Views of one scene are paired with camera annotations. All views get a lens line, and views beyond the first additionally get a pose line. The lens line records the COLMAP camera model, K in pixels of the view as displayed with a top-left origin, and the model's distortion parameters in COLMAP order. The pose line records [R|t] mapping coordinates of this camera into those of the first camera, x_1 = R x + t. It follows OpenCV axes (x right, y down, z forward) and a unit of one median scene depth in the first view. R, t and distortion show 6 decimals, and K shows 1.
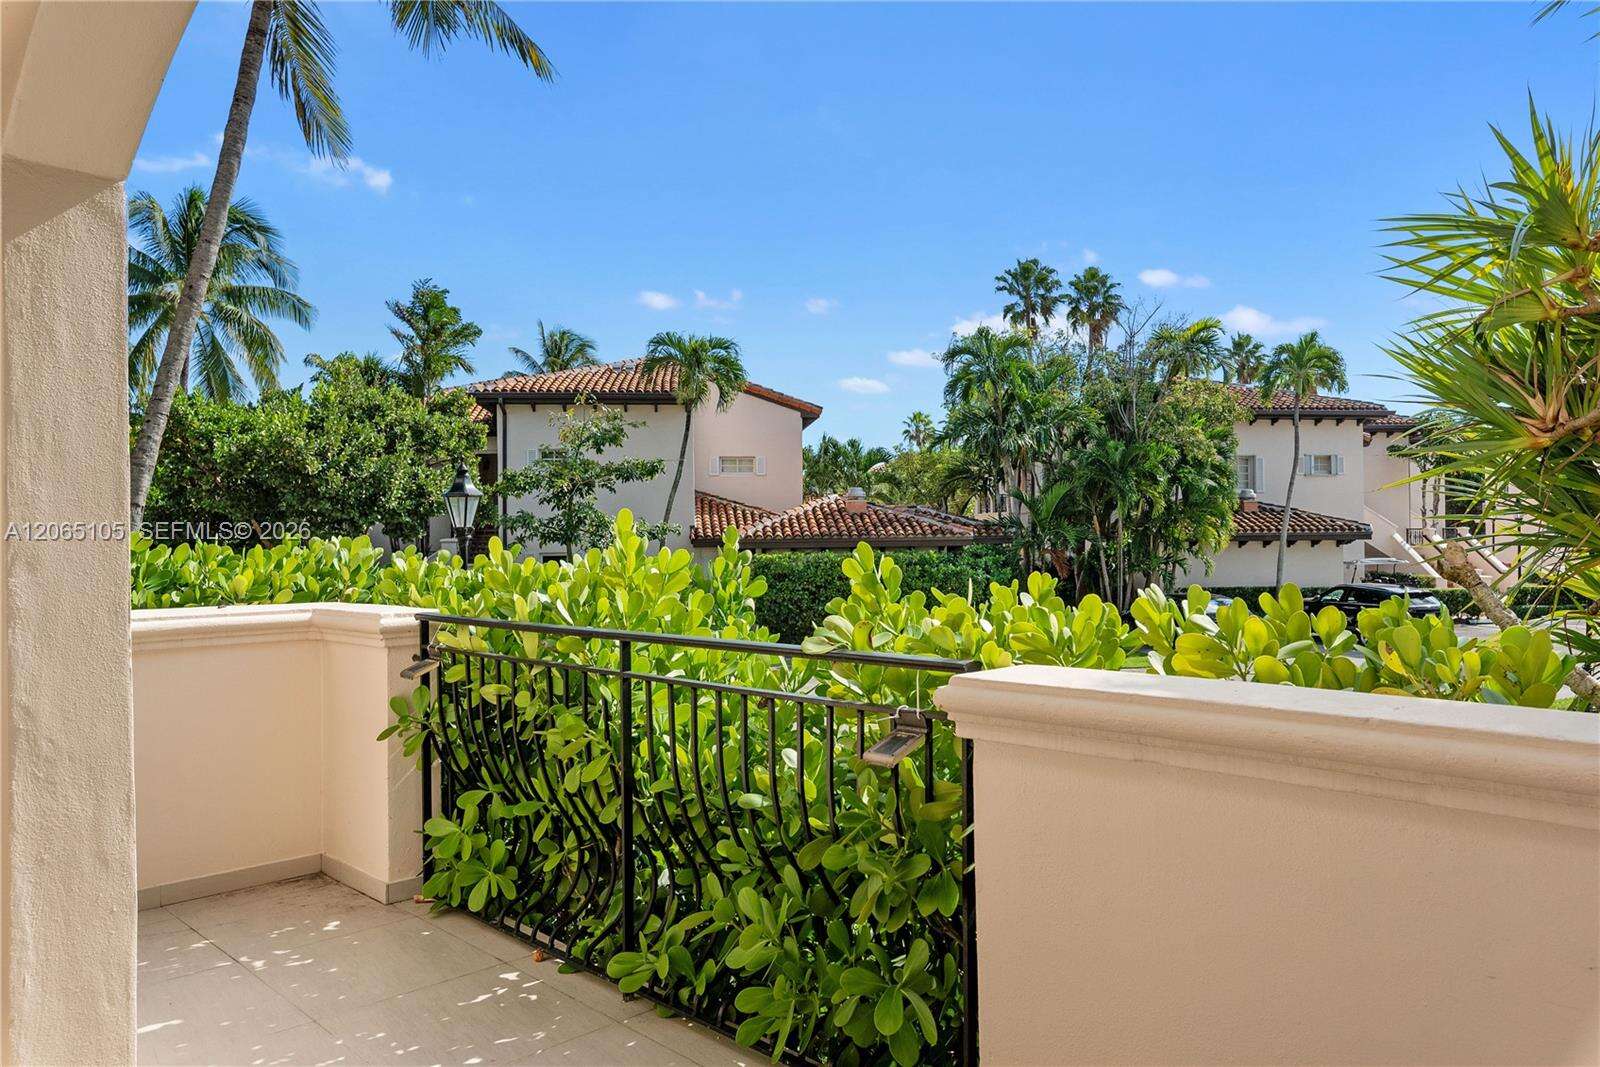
lens RADIAL K [[1143.4, 0, 801.4], [0, 1143.4, 536.5], [0, 0, 1]] dist [-0.000930, -0.000269]
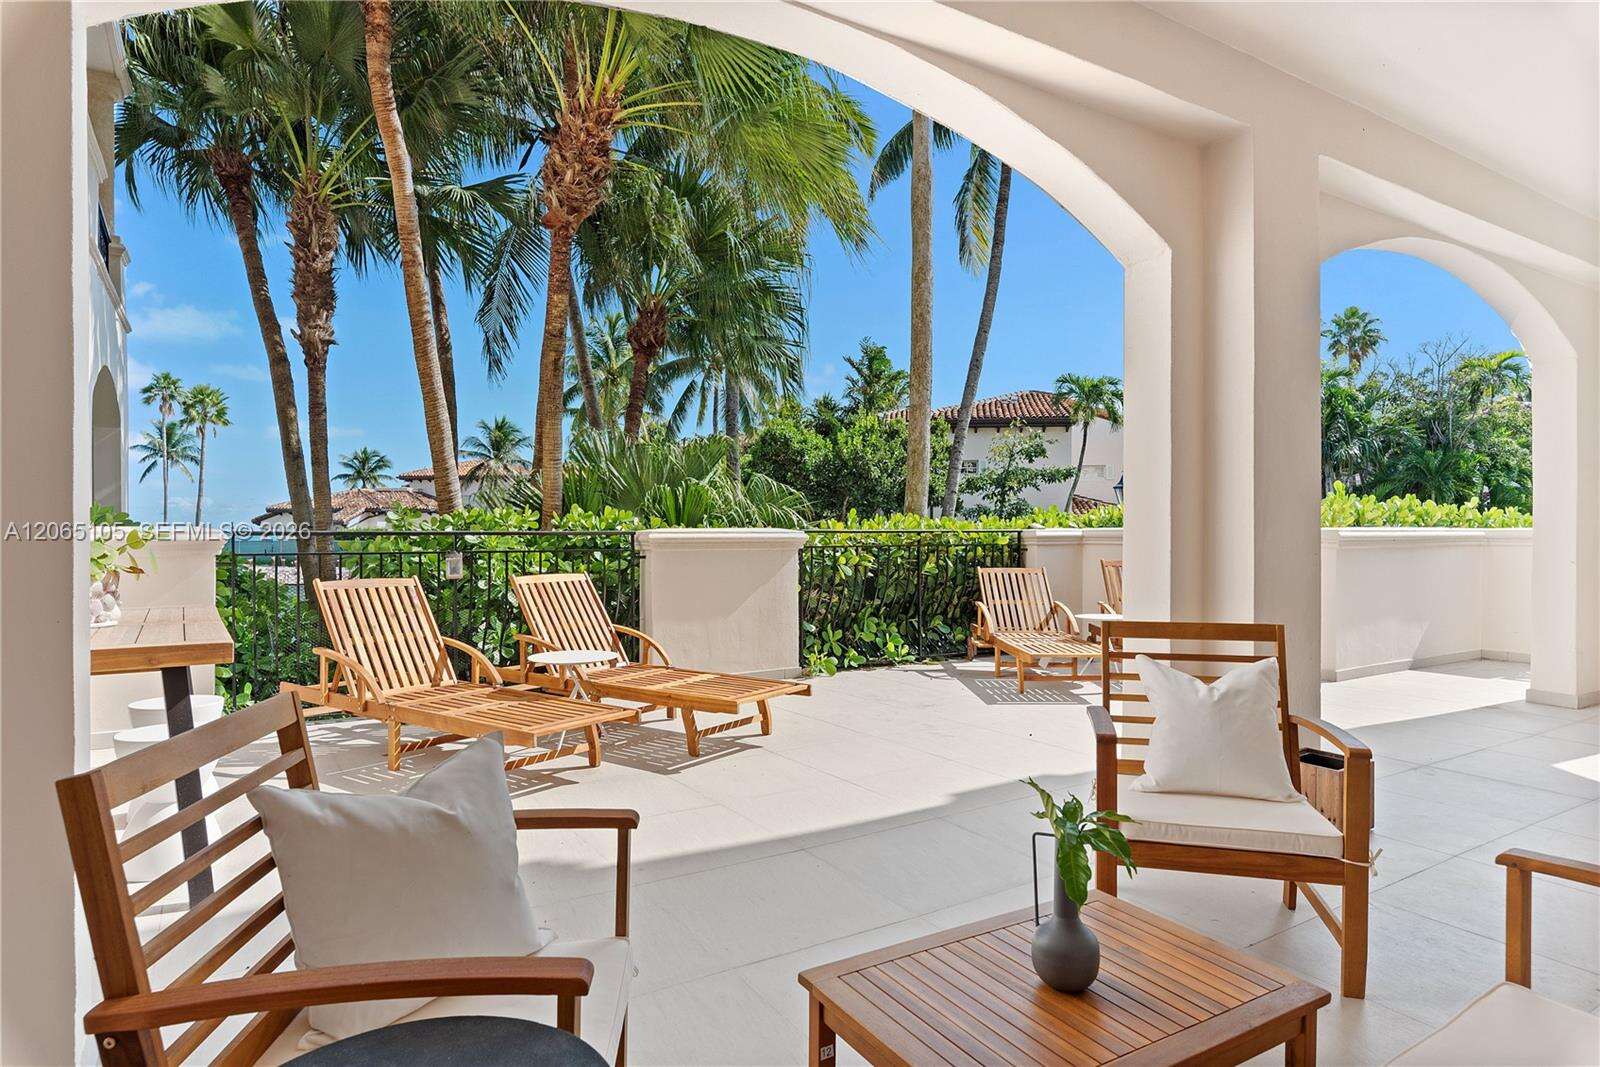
lens RADIAL K [[928.5, 0, 797.2], [0, 928.5, 536.3], [0, 0, 1]] dist [0.003332, 0.000128]
pose [[0.978865, 0.009585, -0.204282, -0.206831], [-0.008788, 0.999950, 0.004811, 0.012122], [0.204318, -0.002914, 0.978900, -0.142765]]
